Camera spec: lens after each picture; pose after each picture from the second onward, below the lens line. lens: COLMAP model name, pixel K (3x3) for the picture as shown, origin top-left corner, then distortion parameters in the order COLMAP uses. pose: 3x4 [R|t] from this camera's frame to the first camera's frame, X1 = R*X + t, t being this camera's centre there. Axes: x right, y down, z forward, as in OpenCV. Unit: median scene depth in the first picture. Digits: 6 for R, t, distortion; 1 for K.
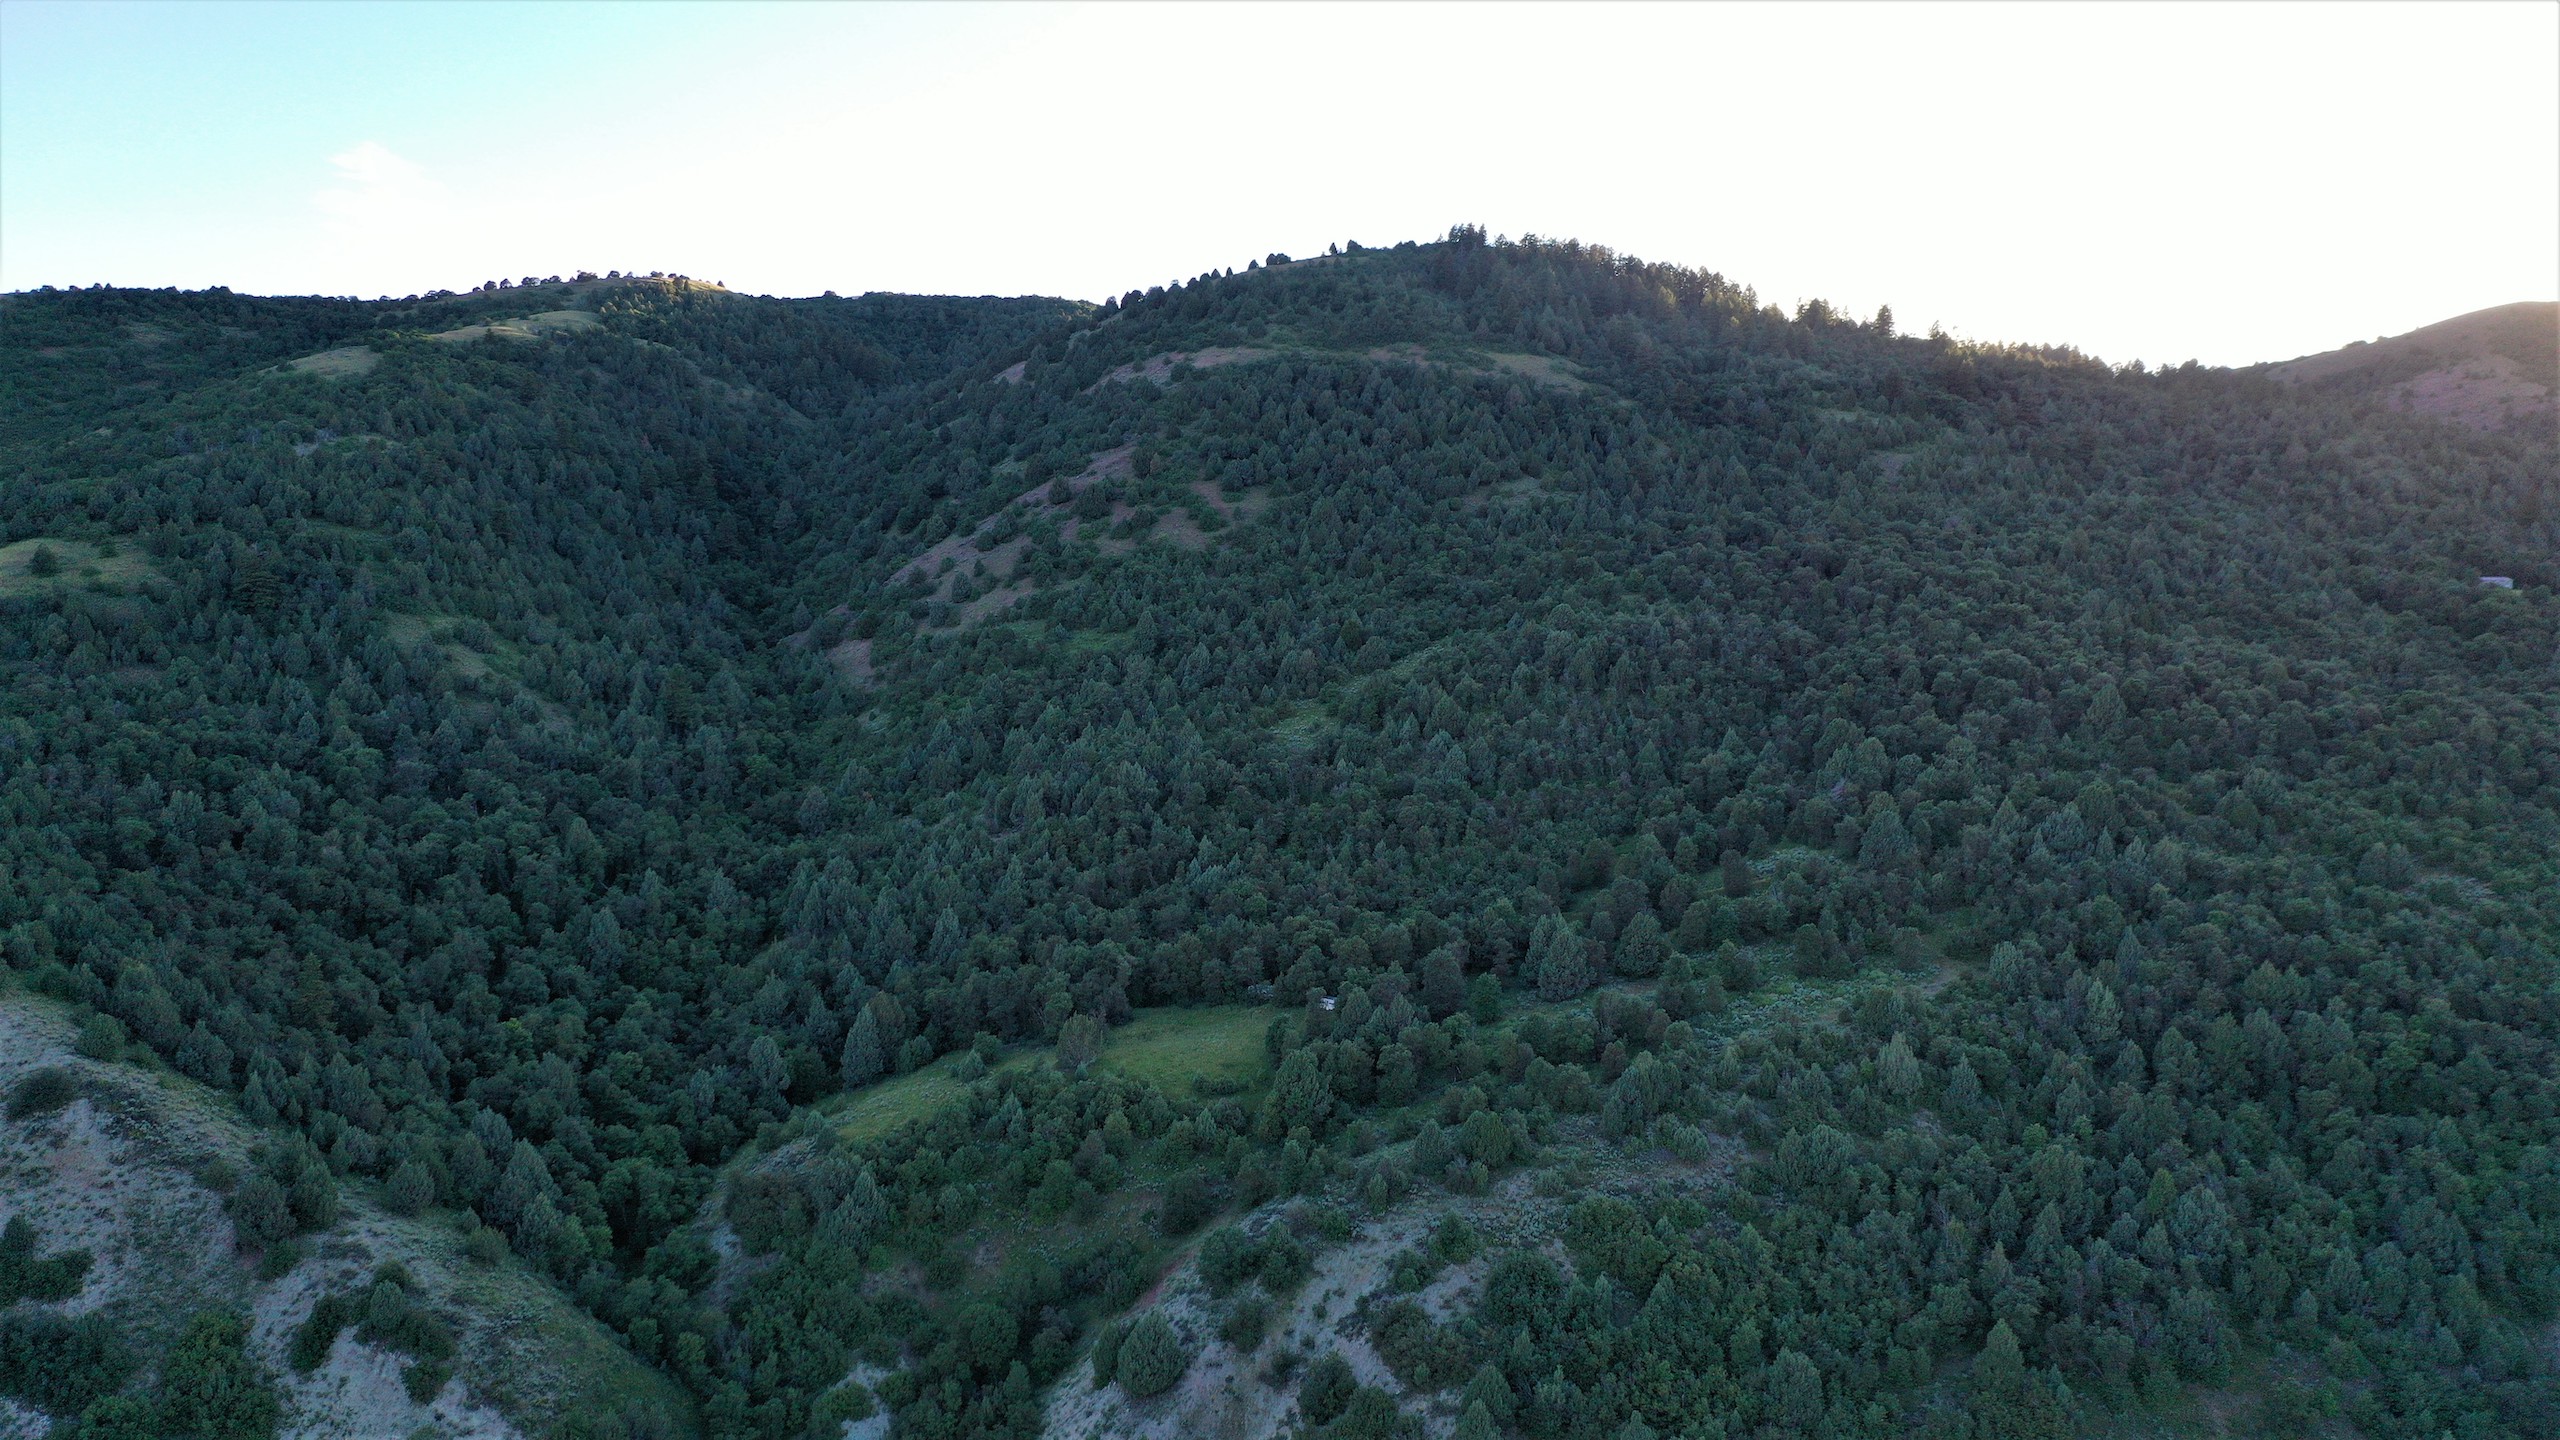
lens RADIAL K [[2042.7, 0, 1278.6], [0, 2042.7, 731.0], [0, 0, 1]] dist [0.026851, 0.012030]
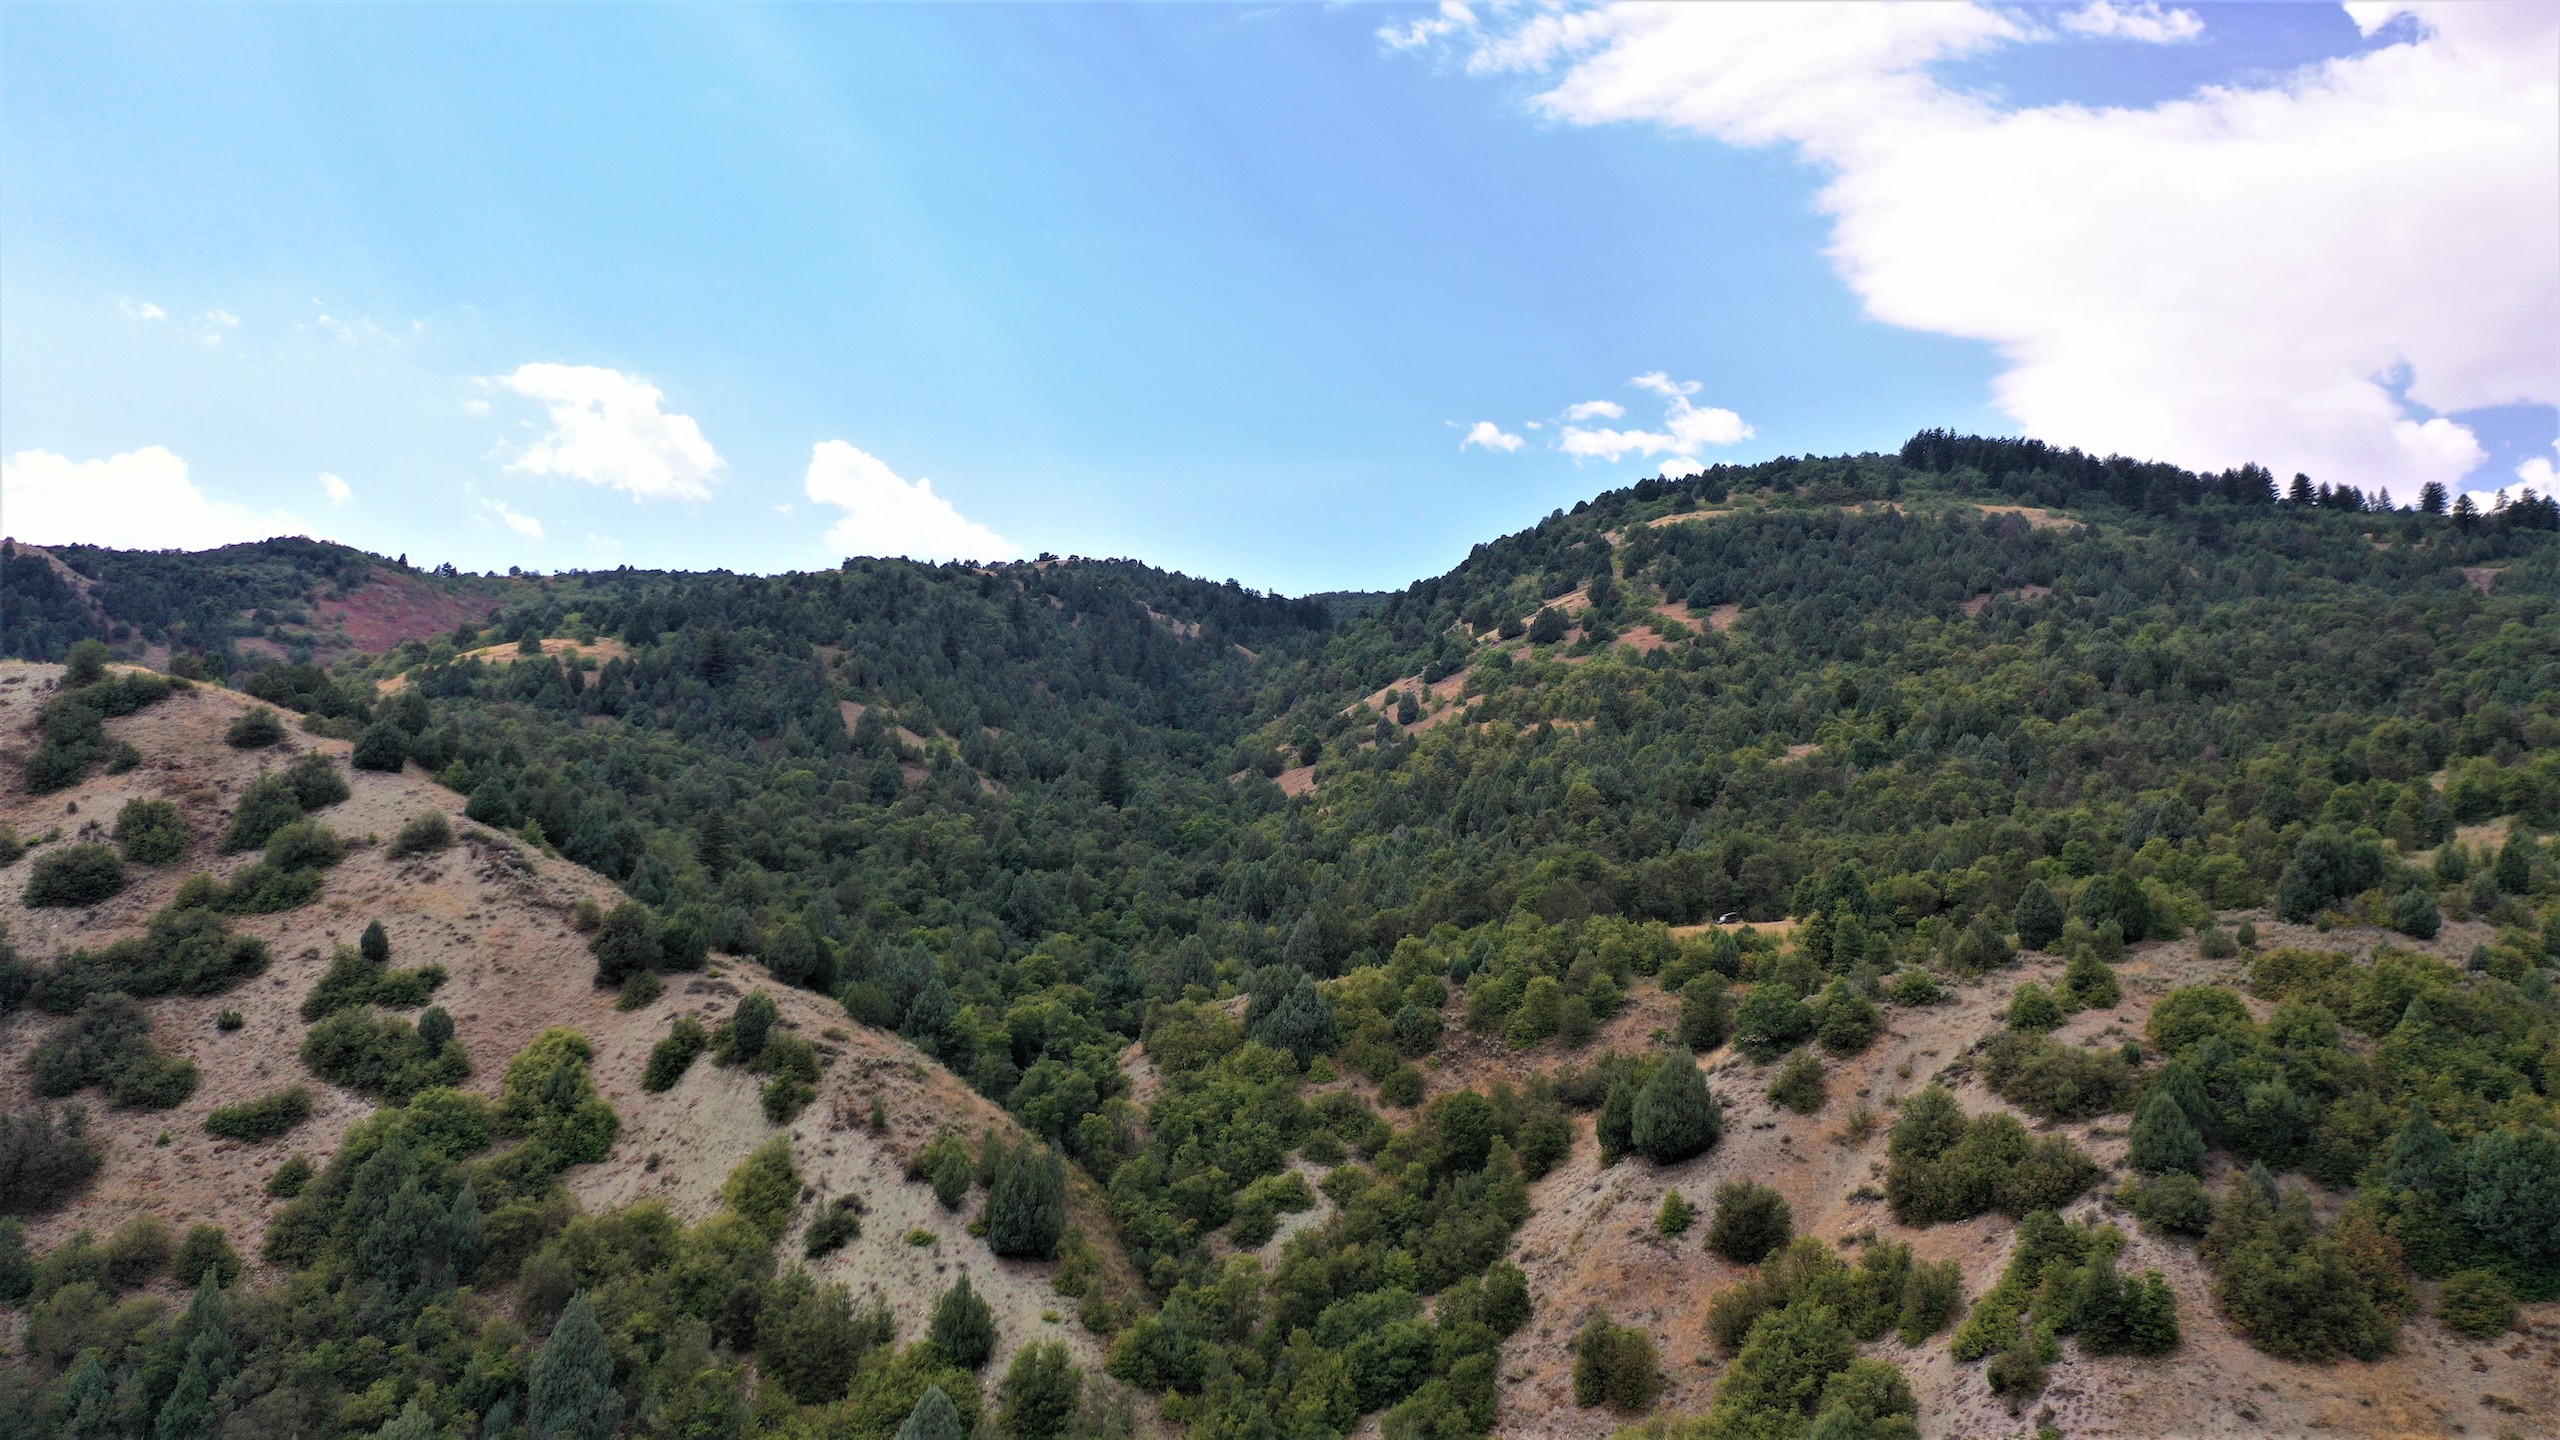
lens RADIAL K [[2042.7, 0, 1281.2], [0, 2042.7, 714.9], [0, 0, 1]] dist [0.026851, 0.012030]
pose [[0.977882, -0.033502, -0.206456, -0.032590], [-0.011991, 0.976484, -0.215254, 0.239918], [0.208813, 0.212969, 0.954485, 0.159774]]
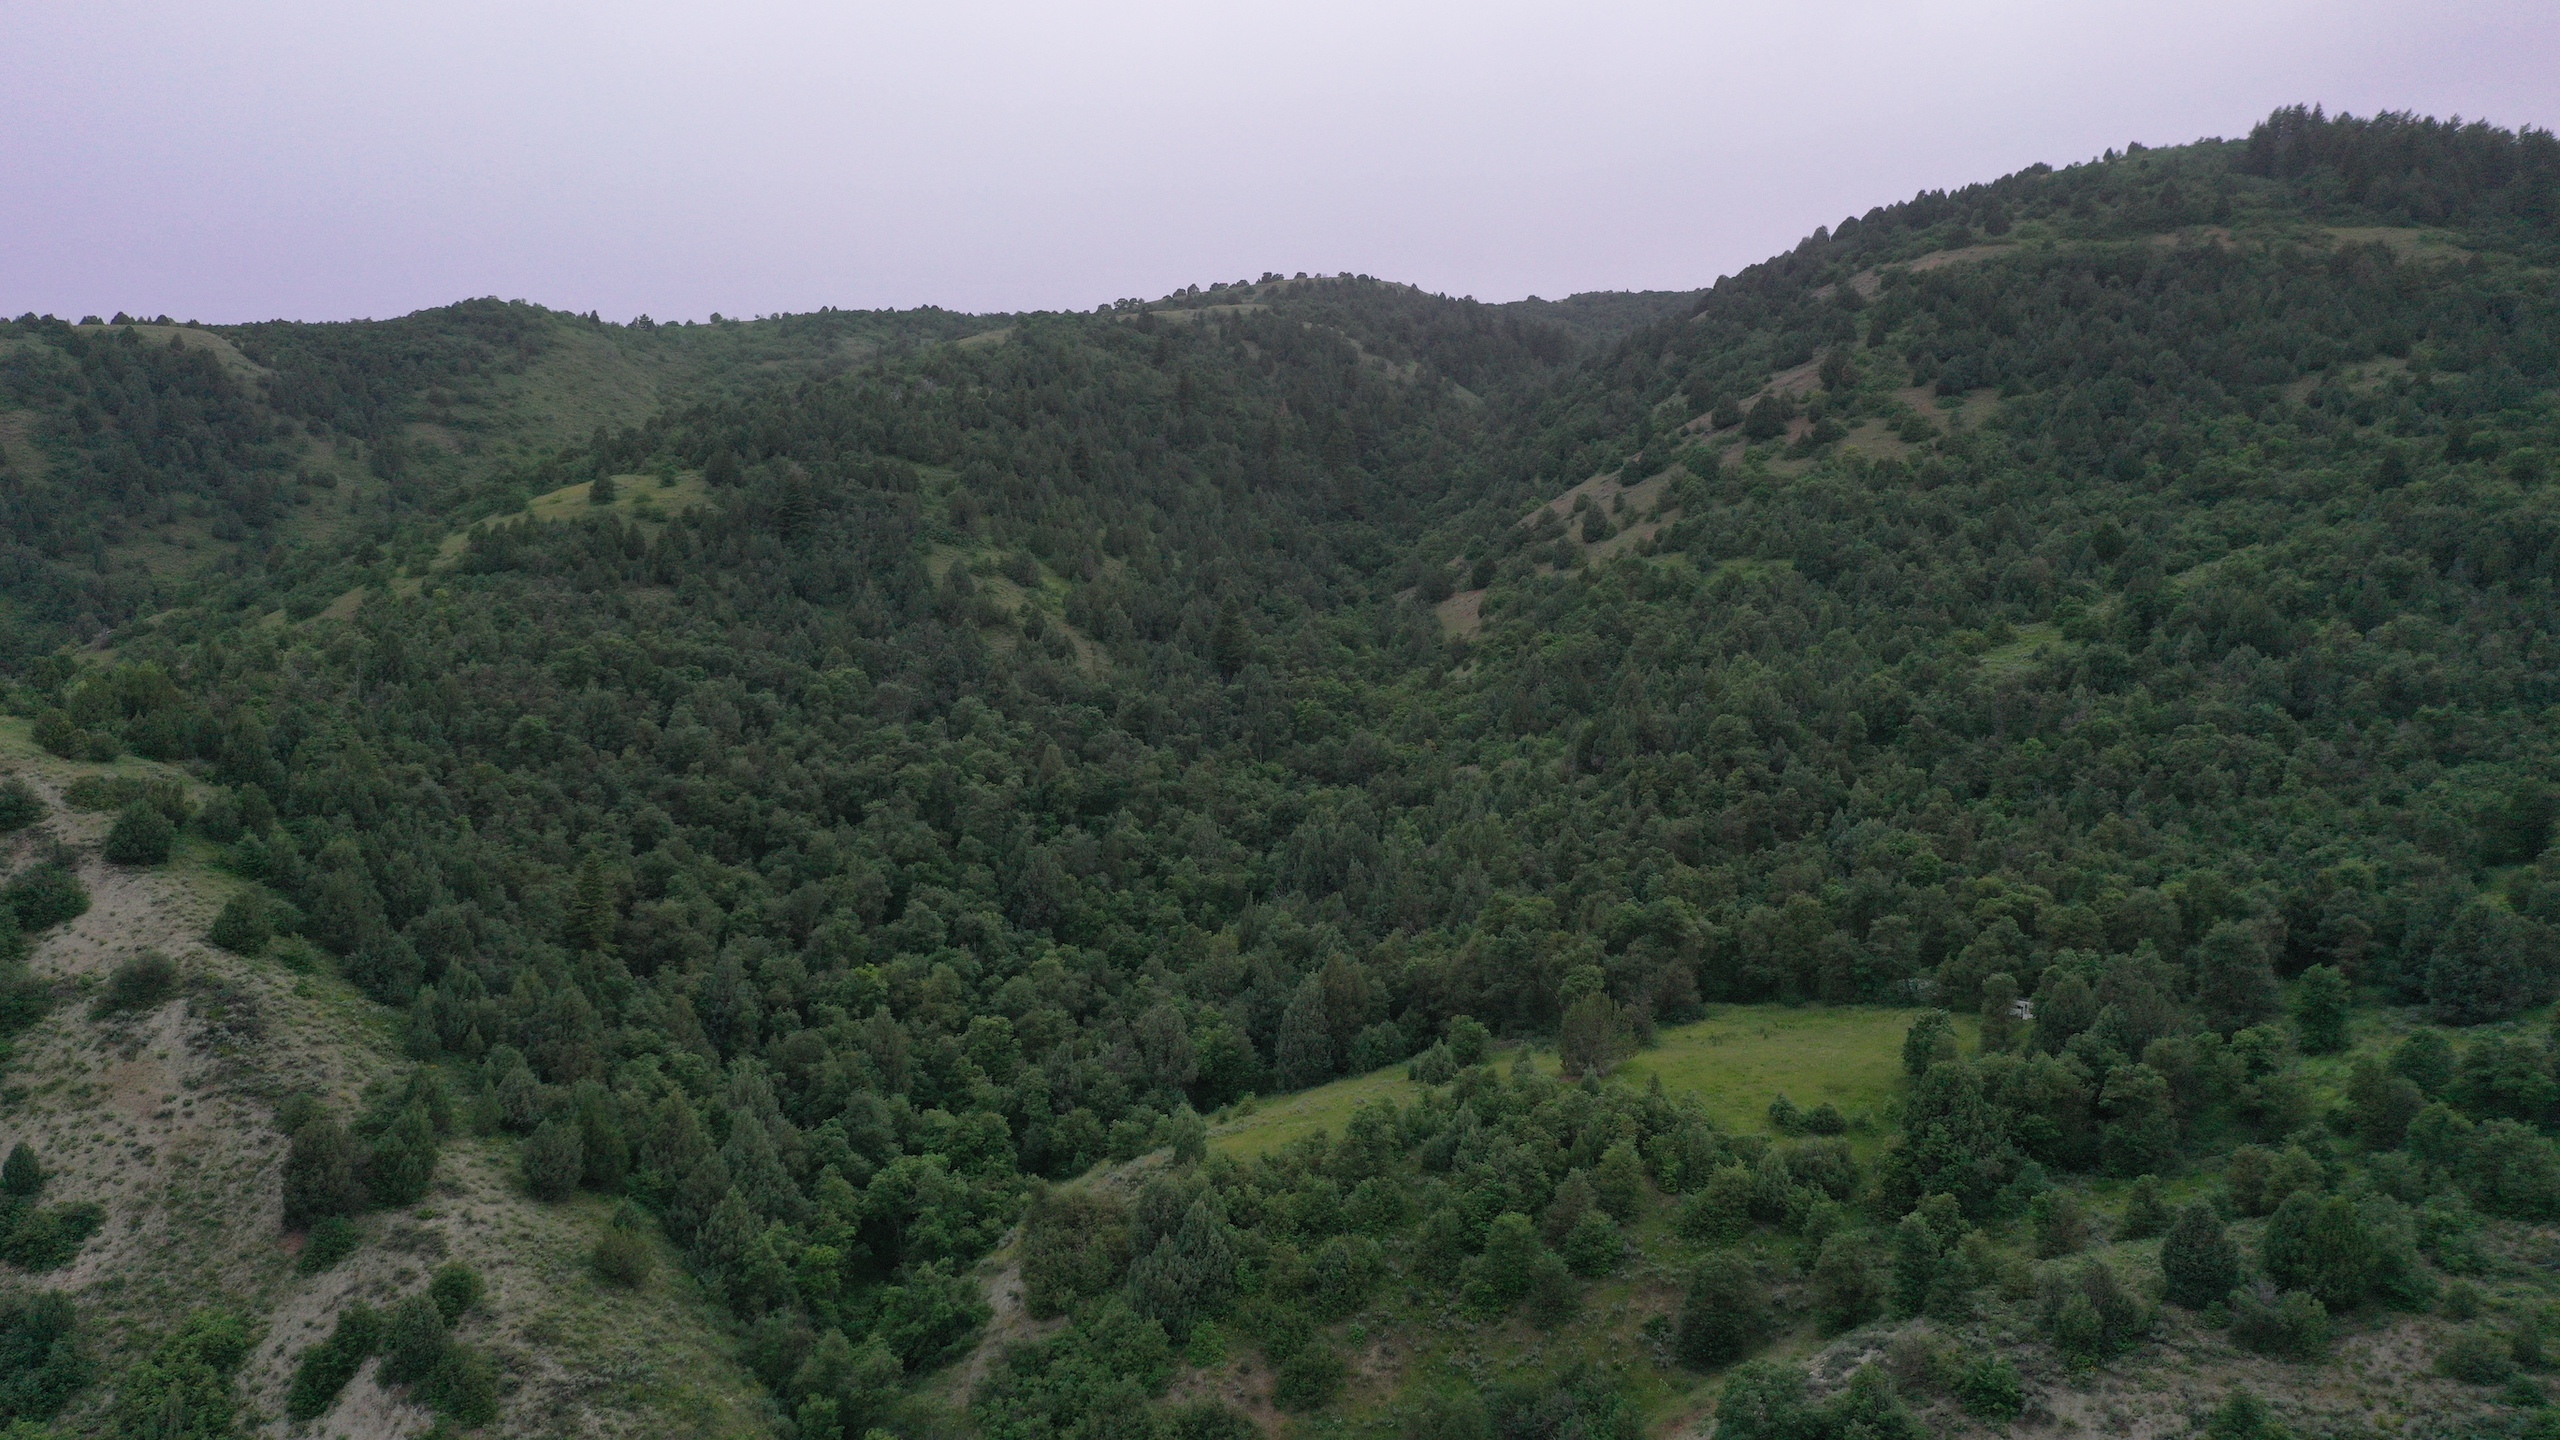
lens RADIAL K [[2042.7, 0, 1279.7], [0, 2042.7, 724.0], [0, 0, 1]] dist [0.026851, 0.012030]
pose [[0.933712, 0.005777, -0.357978, 0.035093], [-0.021159, 0.999013, -0.039068, 0.078157], [0.357399, 0.044052, 0.932912, 0.349862]]
